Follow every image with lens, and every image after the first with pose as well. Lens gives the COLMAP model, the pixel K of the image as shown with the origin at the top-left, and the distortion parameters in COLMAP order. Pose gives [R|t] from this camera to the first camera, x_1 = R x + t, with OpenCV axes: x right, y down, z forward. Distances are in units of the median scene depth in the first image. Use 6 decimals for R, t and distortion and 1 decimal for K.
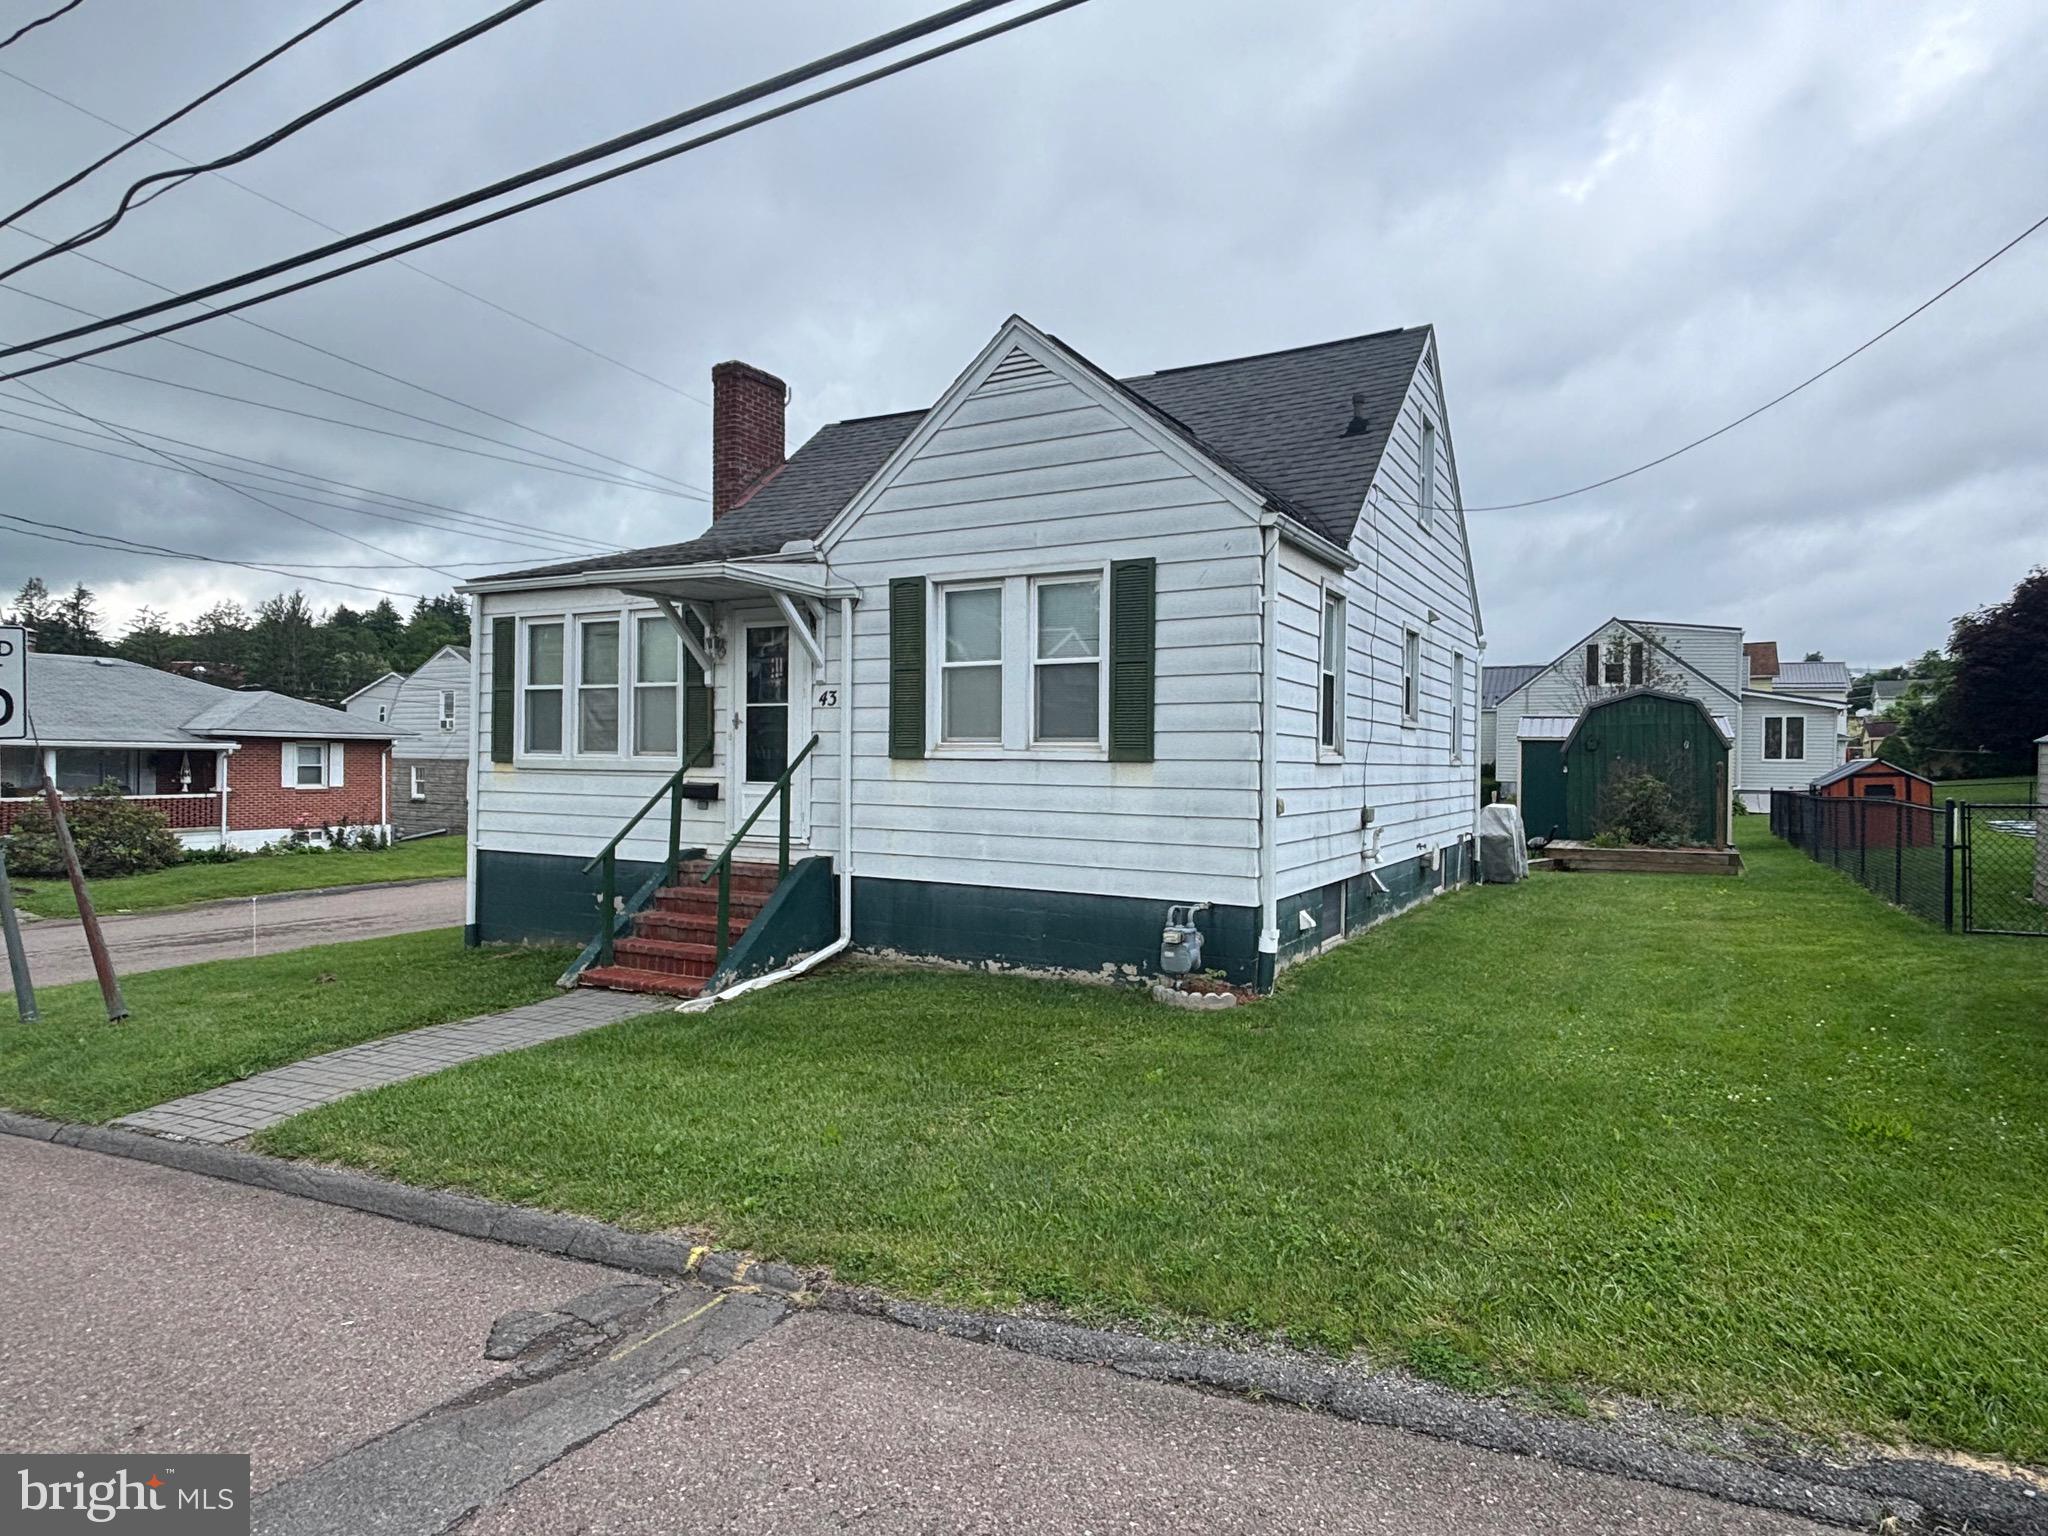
lens RADIAL K [[1152.0, 0, 1032.4], [0, 1152.0, 774.1], [0, 0, 1]] dist [-0.014835, -0.009044]
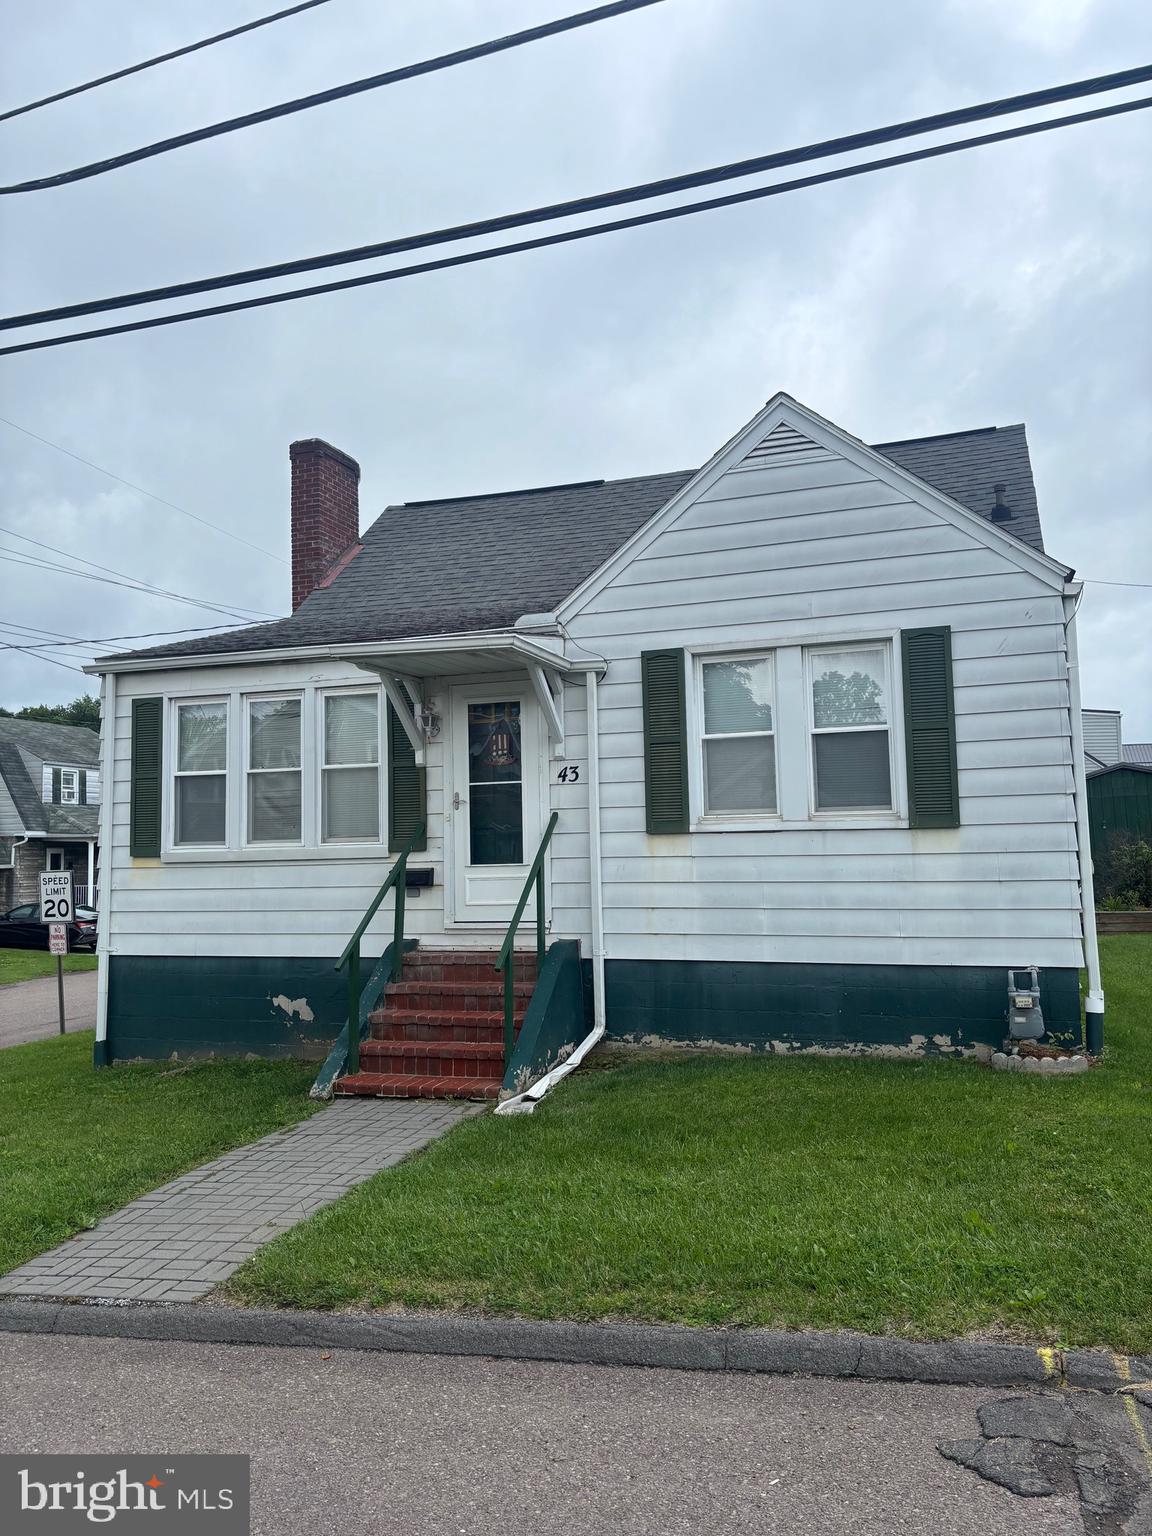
lens RADIAL K [[1157.5, 0, 572.1], [0, 1157.5, 752.3], [0, 0, 1]] dist [0.014121, -0.015314]
pose [[0.987529, -0.018444, 0.156354, -0.349147], [0.033763, 0.994819, -0.095895, 0.009145], [-0.153776, 0.099978, 0.983035, 0.049143]]
